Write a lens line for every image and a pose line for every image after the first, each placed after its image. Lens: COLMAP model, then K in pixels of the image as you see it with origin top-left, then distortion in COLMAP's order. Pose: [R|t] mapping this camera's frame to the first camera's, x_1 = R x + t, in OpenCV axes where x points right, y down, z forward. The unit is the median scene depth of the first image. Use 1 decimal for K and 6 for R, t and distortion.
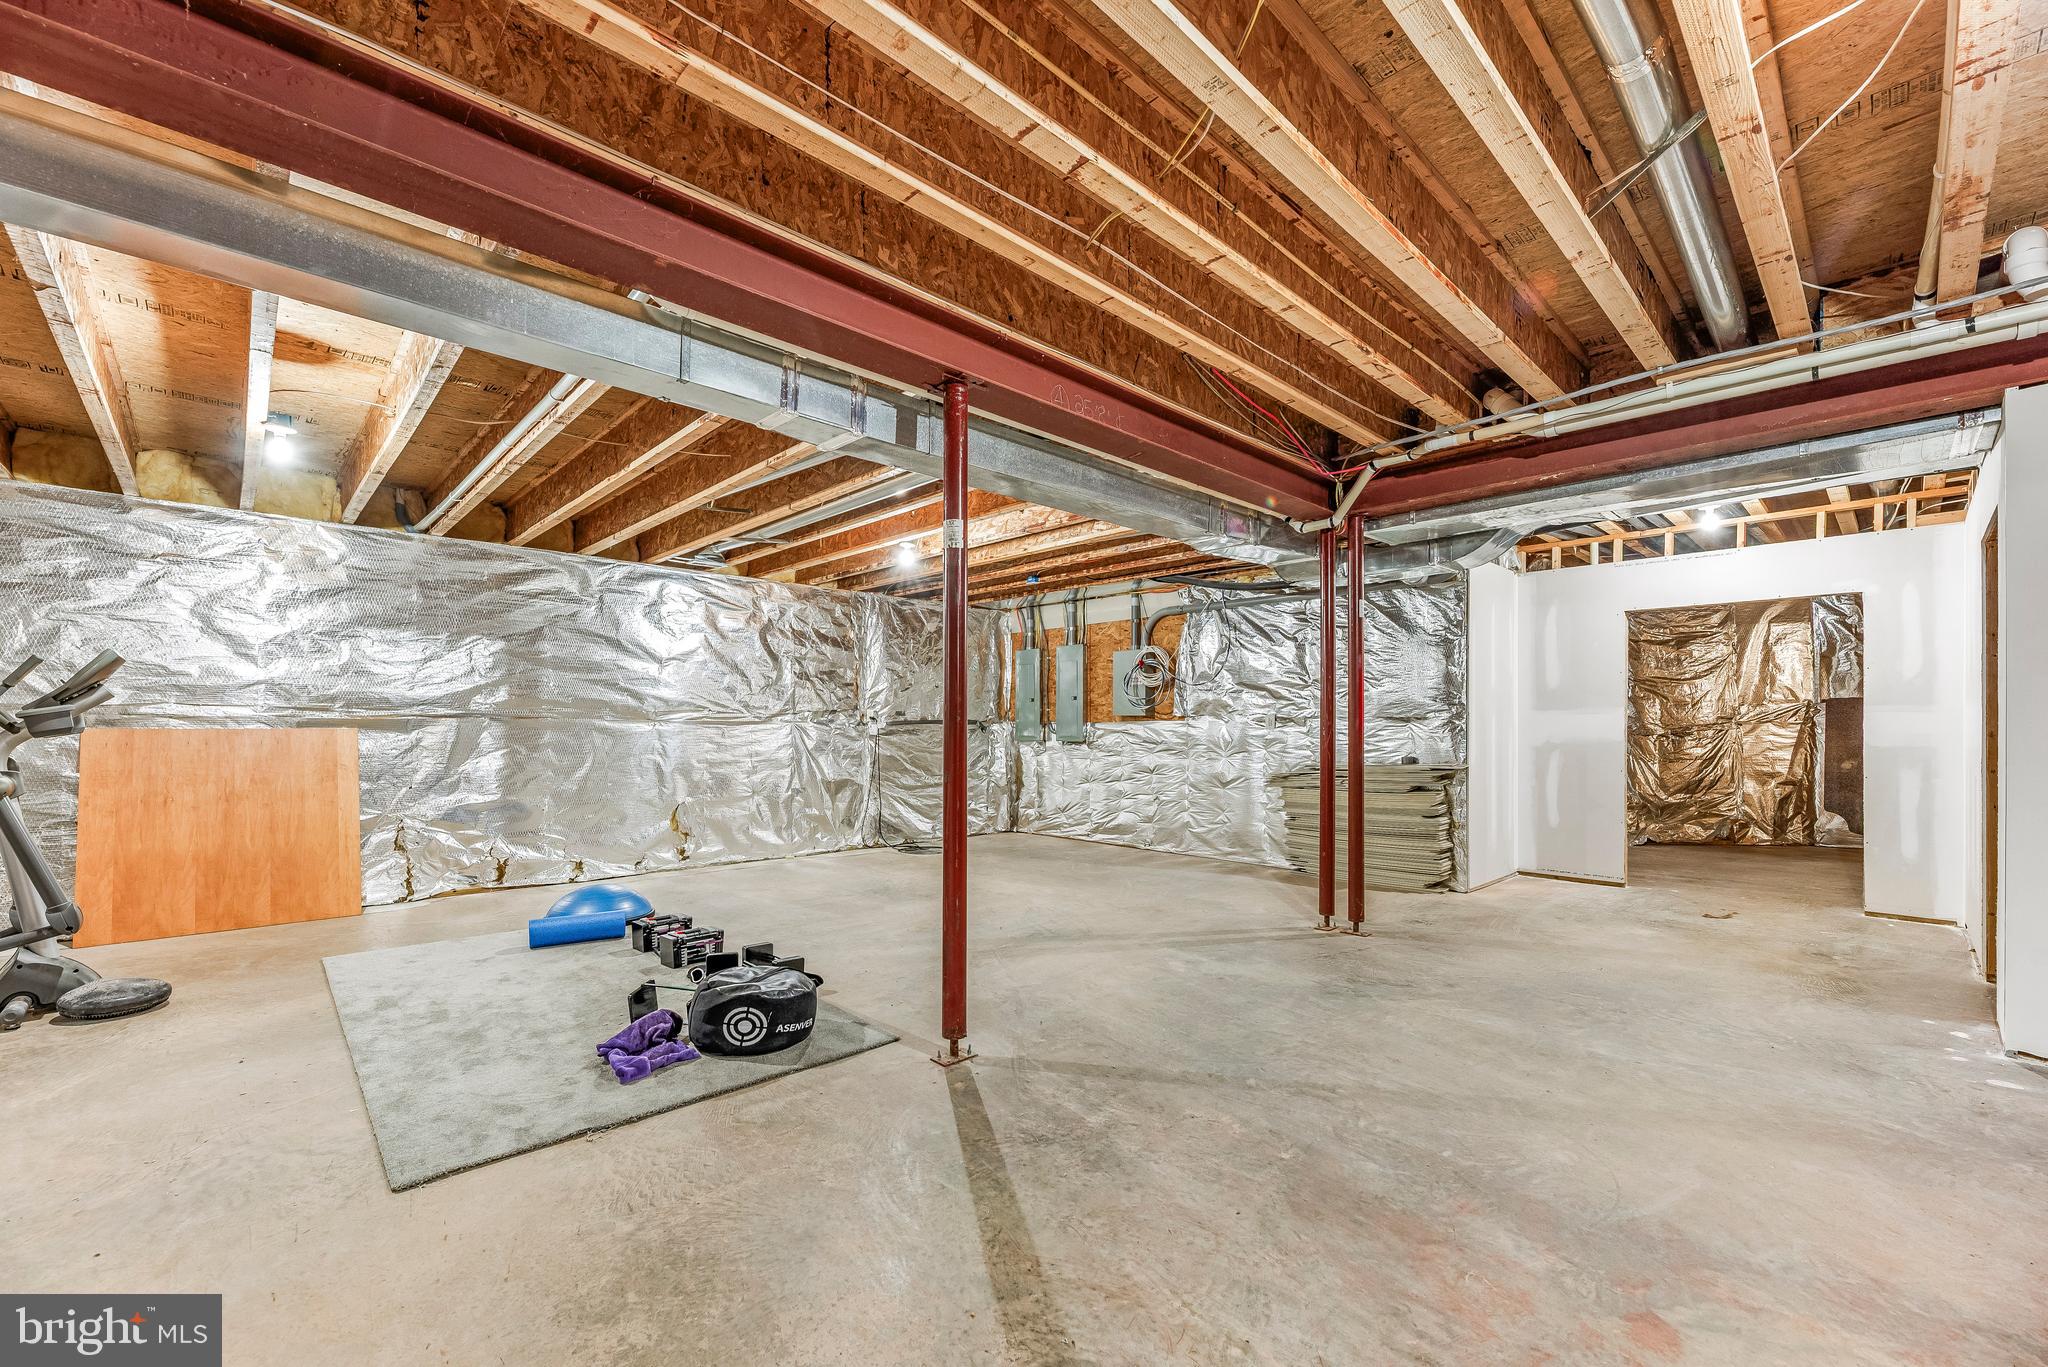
lens RADIAL K [[825.3, 0, 1015.6], [0, 825.3, 725.6], [0, 0, 1]] dist [-0.000822, -0.001525]
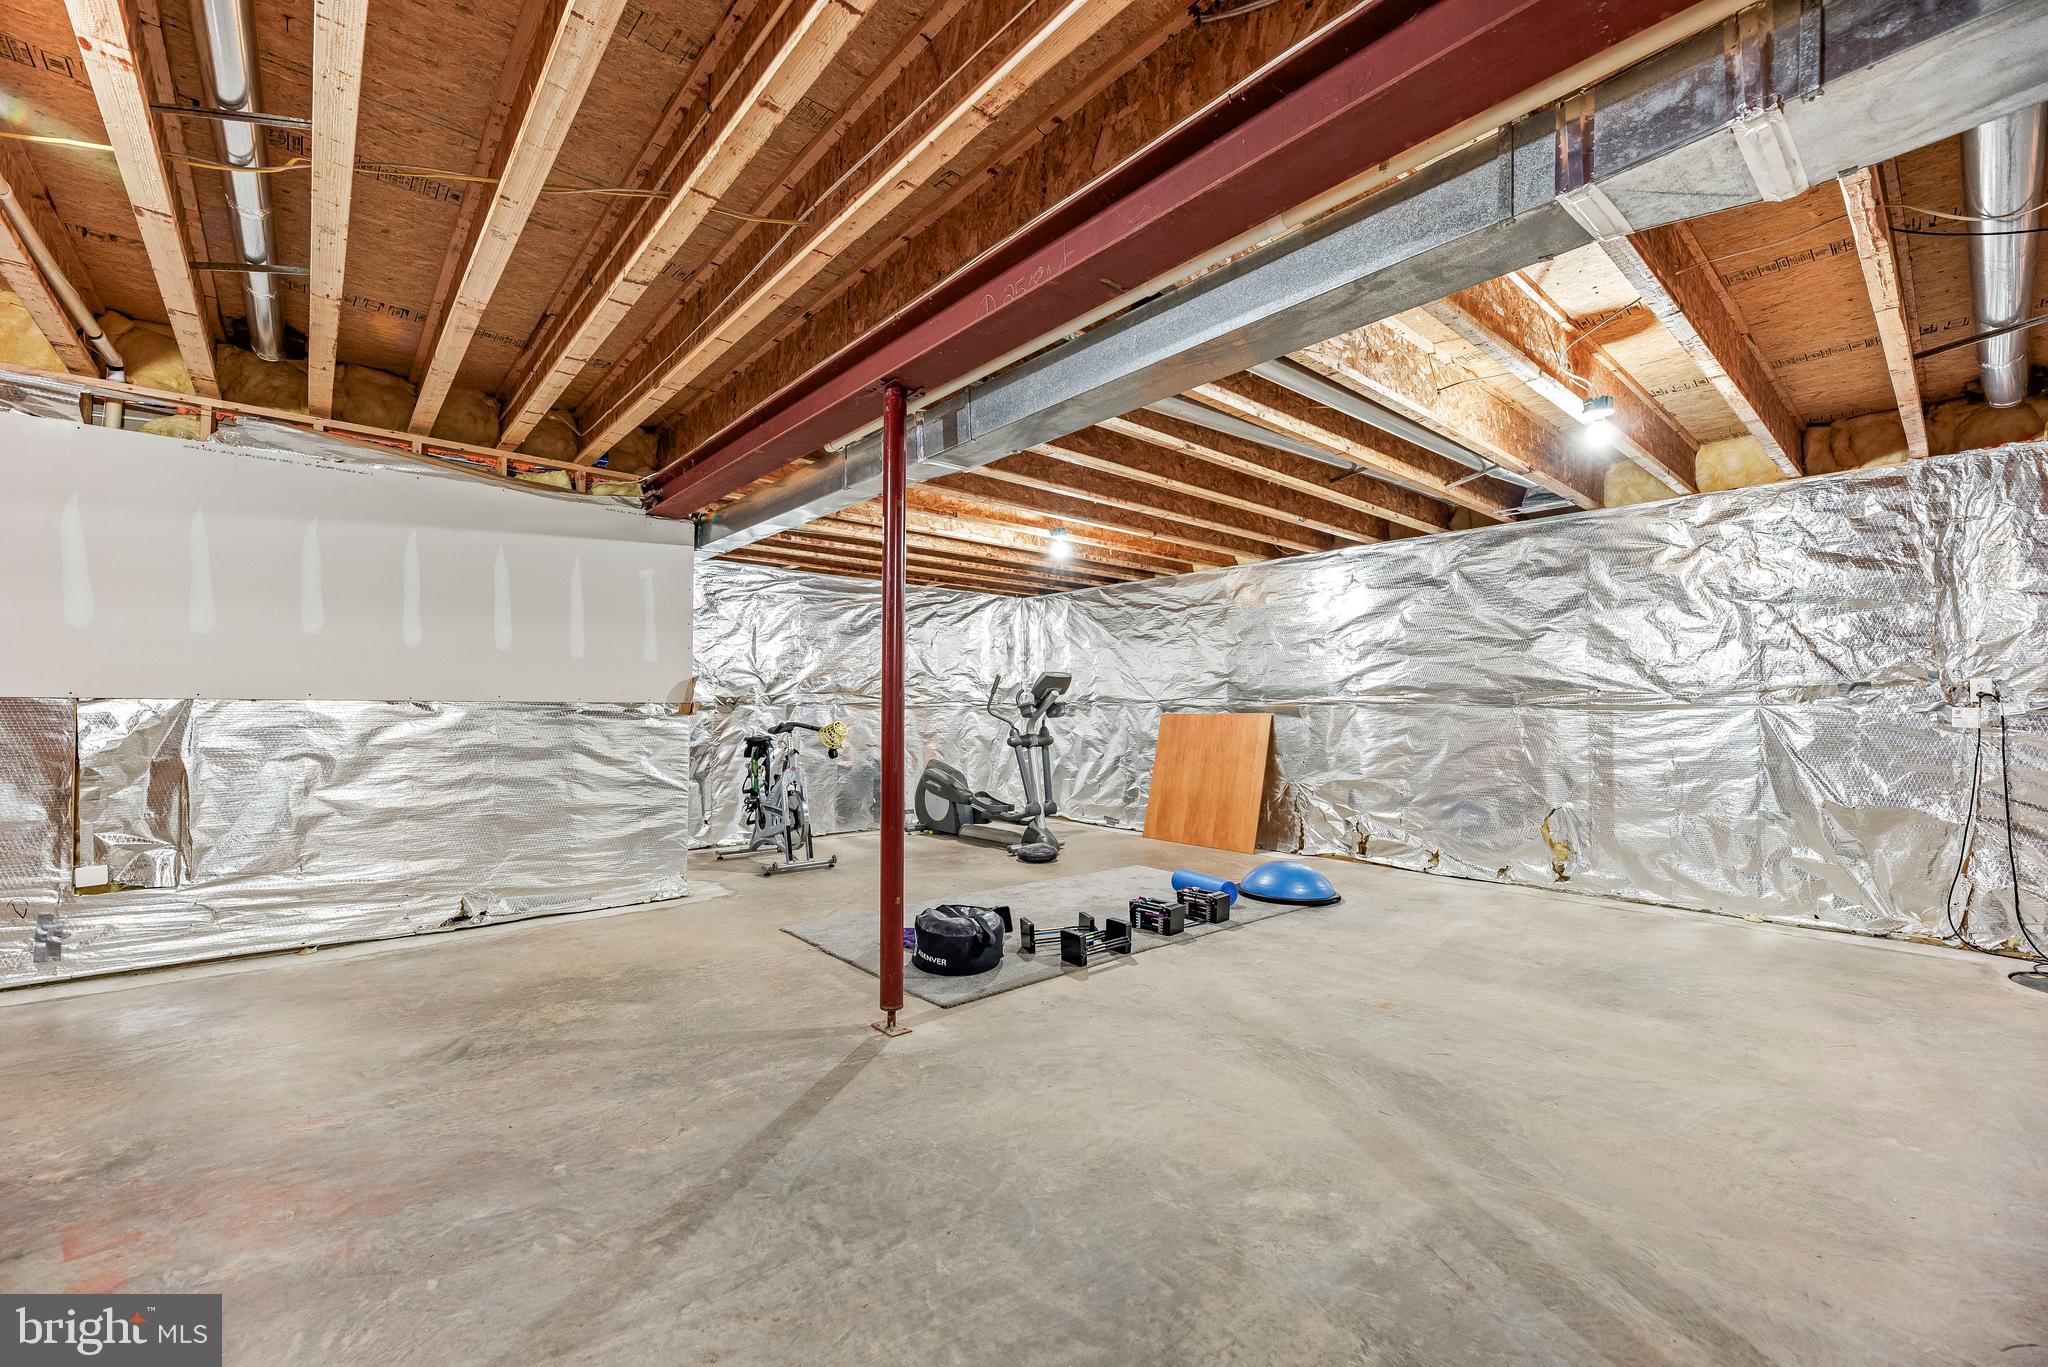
lens RADIAL K [[825.3, 0, 1024.2], [0, 825.3, 691.5], [0, 0, 1]] dist [-0.000822, -0.001525]
pose [[-0.034034, -0.025712, -0.999090, 0.633365], [0.001253, 0.999667, -0.025769, 0.001817], [0.999420, -0.002129, -0.033991, 0.783885]]
